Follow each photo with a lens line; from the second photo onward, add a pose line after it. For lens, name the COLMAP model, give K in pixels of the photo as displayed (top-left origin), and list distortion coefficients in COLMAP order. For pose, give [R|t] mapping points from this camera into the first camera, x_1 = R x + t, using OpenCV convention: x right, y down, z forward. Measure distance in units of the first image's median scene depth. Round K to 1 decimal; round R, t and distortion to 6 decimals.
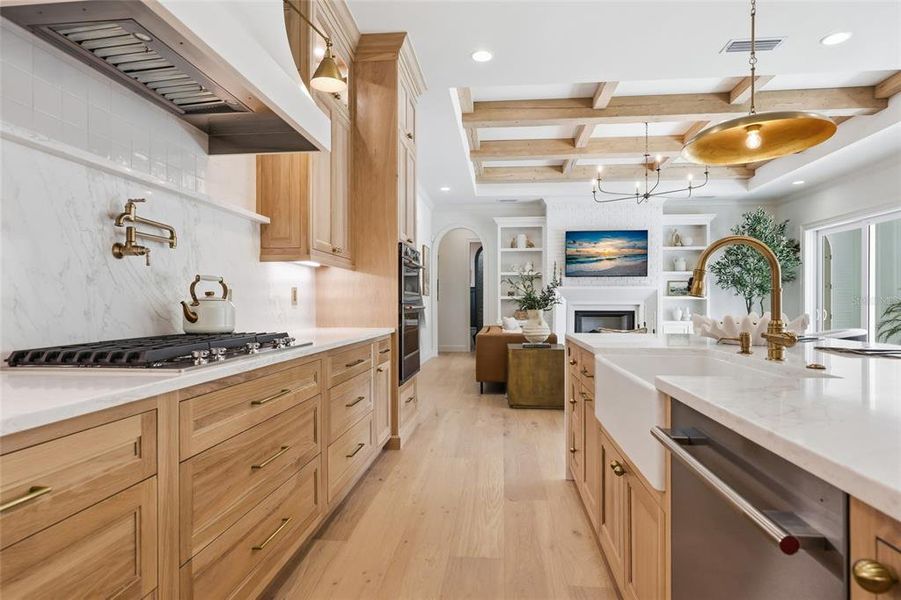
lens RADIAL K [[496.9, 0, 450.5], [0, 496.9, 300.0], [0, 0, 1]] dist [-0.001750, -0.000189]
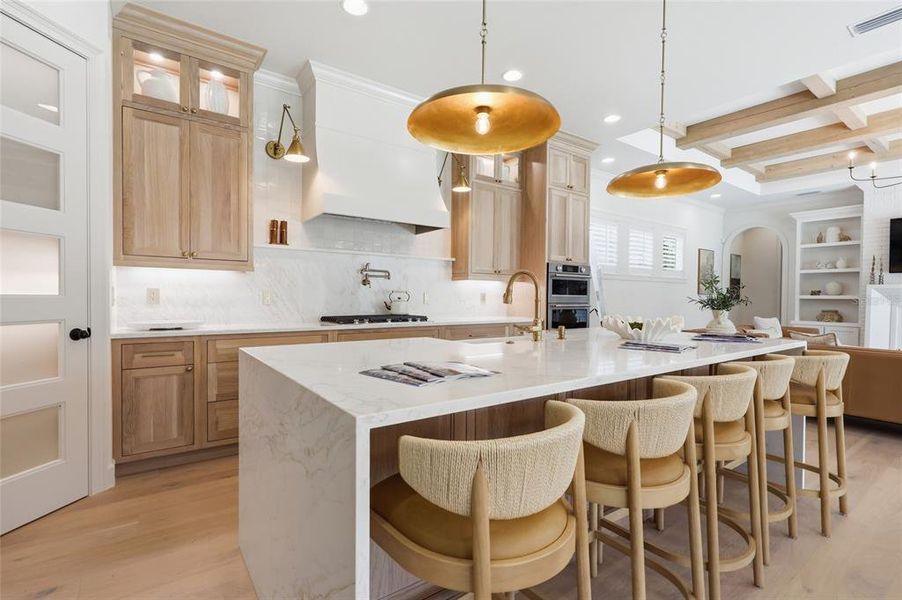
lens RADIAL K [[430.0, 0, 451.0], [0, 430.0, 300.0], [0, 0, 1]] dist [0.003745, 0.000520]
pose [[0.670536, 0.011151, -0.741793, 0.383974], [-0.003749, 0.999925, 0.011643, -0.009122], [0.741868, -0.005027, 0.670527, -0.061243]]
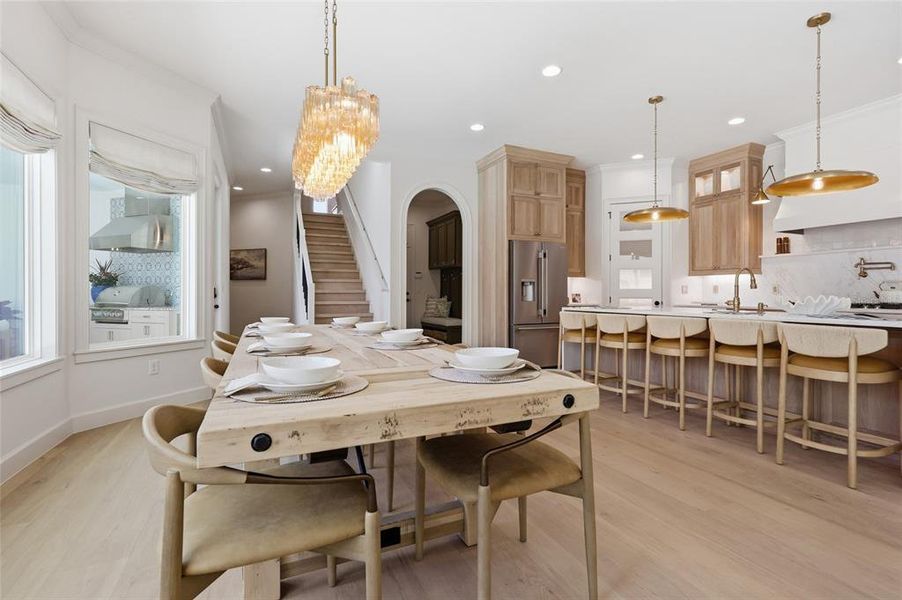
lens RADIAL K [[376.6, 0, 451.0], [0, 376.6, 300.0], [0, 0, 1]] dist [-0.000609, -0.000032]
pose [[-0.861674, 0.003713, -0.507448, 0.763485], [-0.001705, 0.999946, 0.010210, 0.010834], [0.507459, 0.009663, -0.861622, 0.475718]]
